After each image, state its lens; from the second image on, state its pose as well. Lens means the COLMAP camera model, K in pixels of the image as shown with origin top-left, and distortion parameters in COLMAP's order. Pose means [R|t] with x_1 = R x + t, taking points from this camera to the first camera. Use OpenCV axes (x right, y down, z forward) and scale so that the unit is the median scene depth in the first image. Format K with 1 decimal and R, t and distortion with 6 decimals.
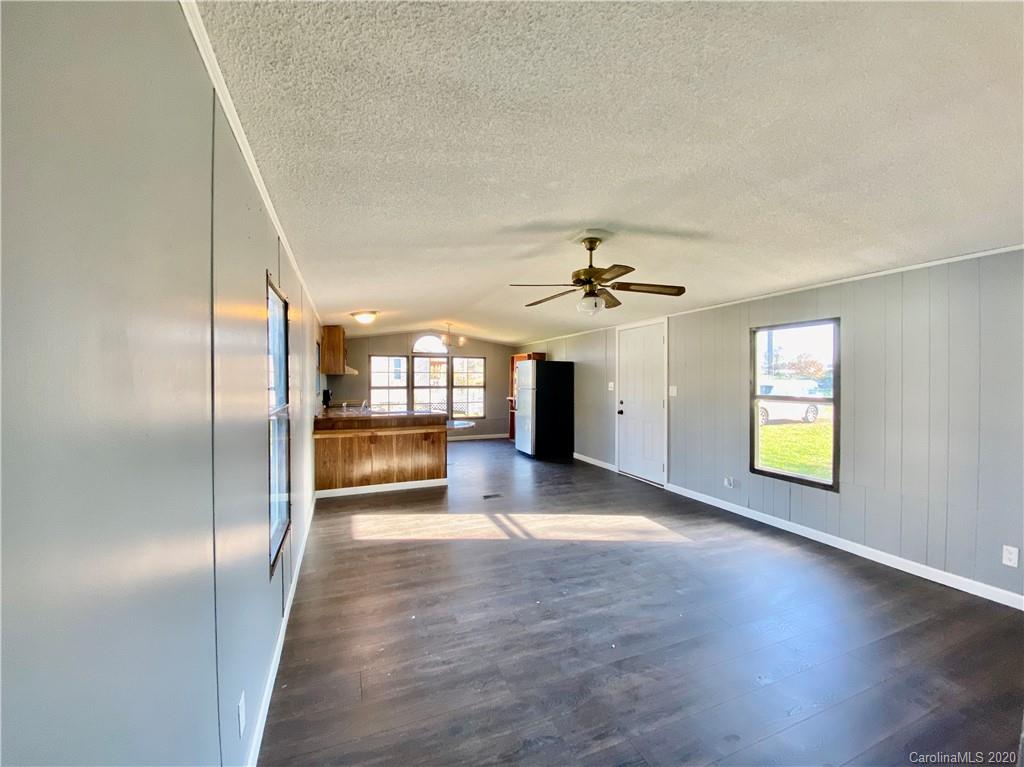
lens RADIAL K [[420.5, 0, 517.9], [0, 420.5, 384.6], [0, 0, 1]] dist [0.002339, -0.014824]
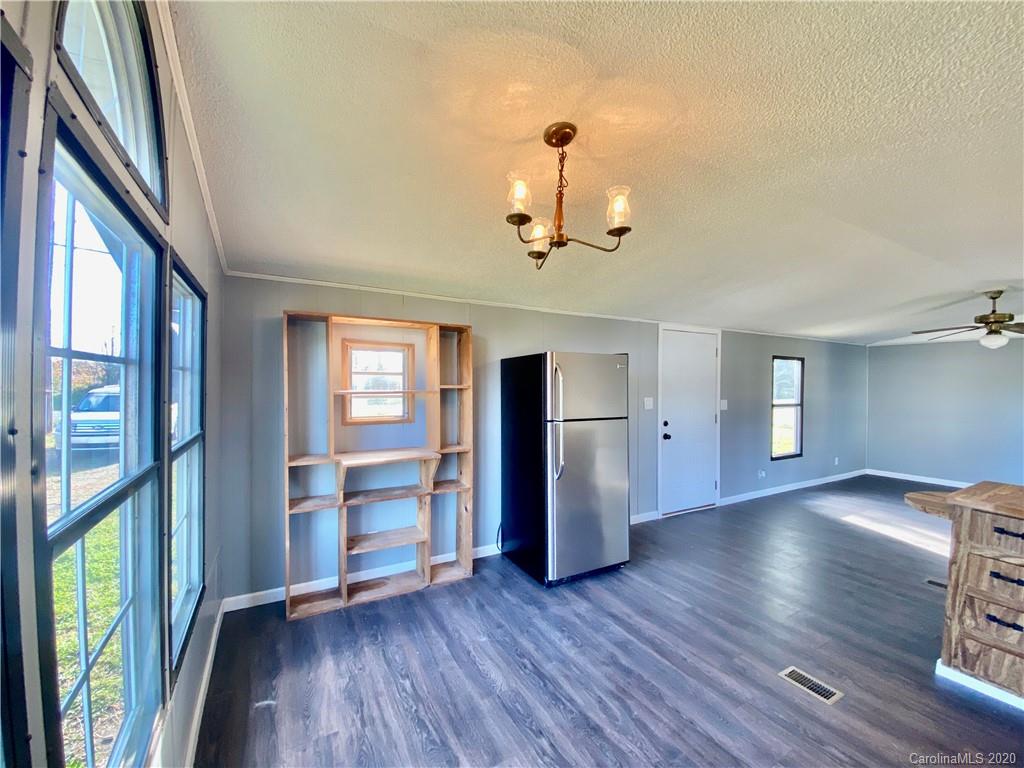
lens RADIAL K [[416.3, 0, 512.0], [0, 416.3, 384.0], [0, 0, 1]] dist [0.023316, -0.023935]
pose [[-0.123401, 0.001454, 0.992356, -0.920327], [0.005530, 0.999984, -0.000777, -0.059532], [-0.992341, 0.005392, -0.123407, 2.658210]]
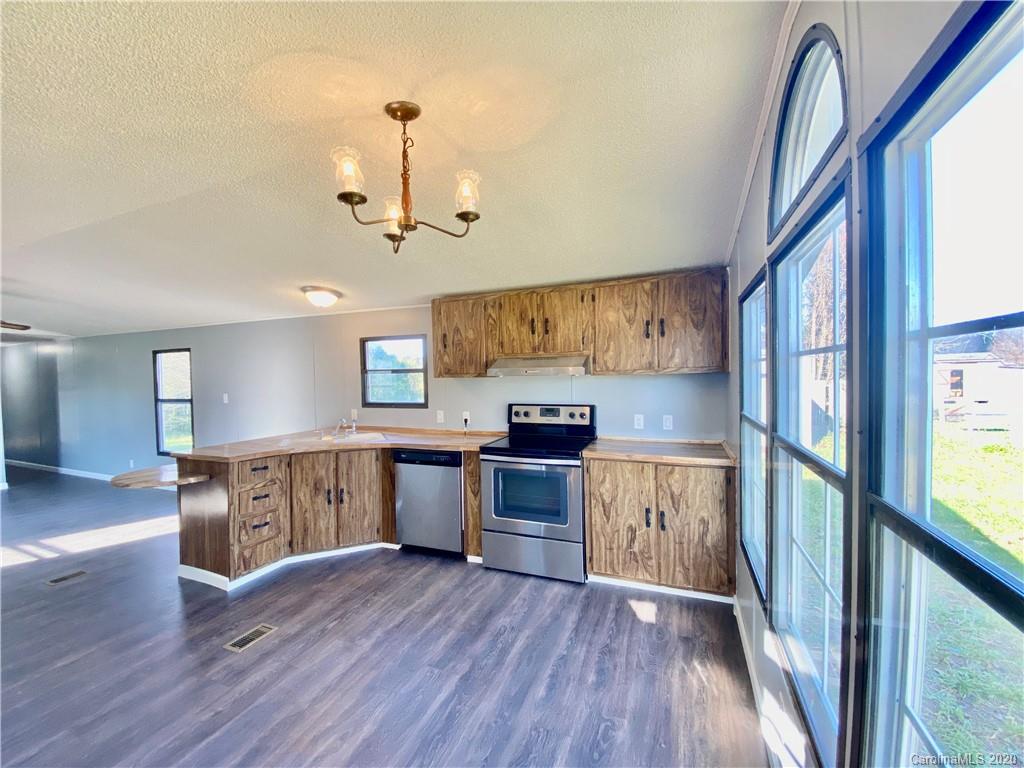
lens RADIAL K [[407.7, 0, 512.0], [0, 407.7, 384.0], [0, 0, 1]] dist [0.001017, -0.013031]
pose [[-0.698016, 0.036935, -0.715129, 1.006694], [0.013491, 0.999170, 0.038437, -0.076403], [0.715955, 0.017182, -0.697935, 3.413246]]
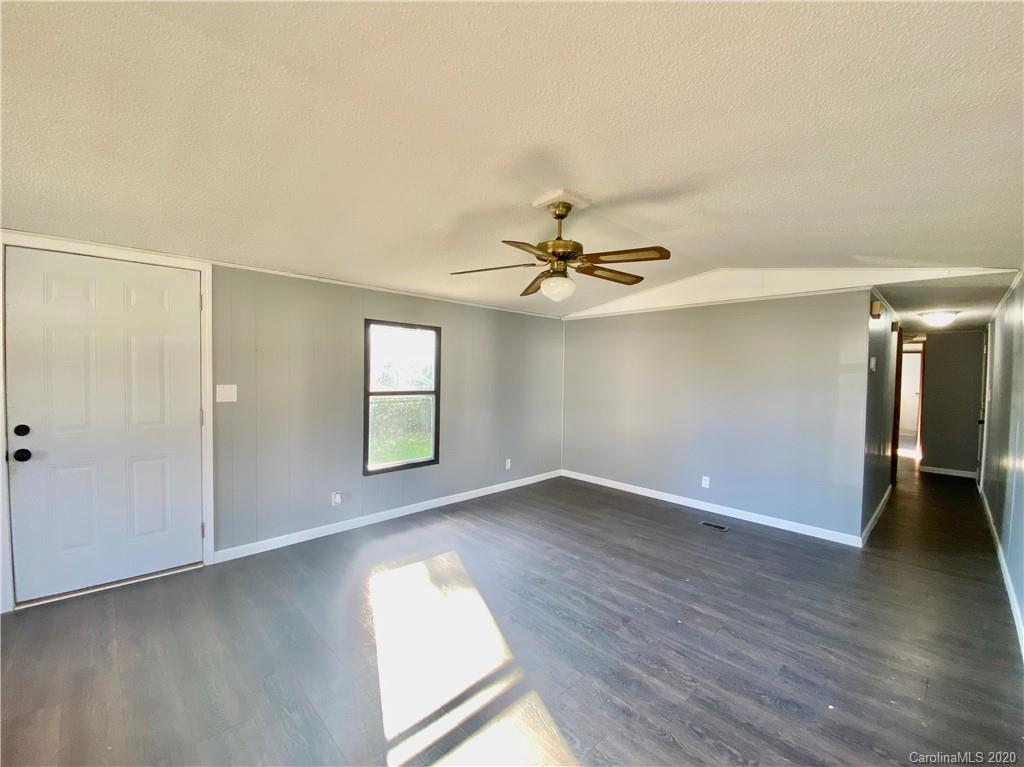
lens RADIAL K [[416.3, 0, 512.0], [0, 416.3, 383.5], [0, 0, 1]] dist [0.023316, -0.023935]
pose [[-0.366000, -0.030752, 0.930106, -0.540235], [-0.005120, 0.999505, 0.031032, -0.030832], [-0.930601, 0.006595, -0.365977, 1.368909]]
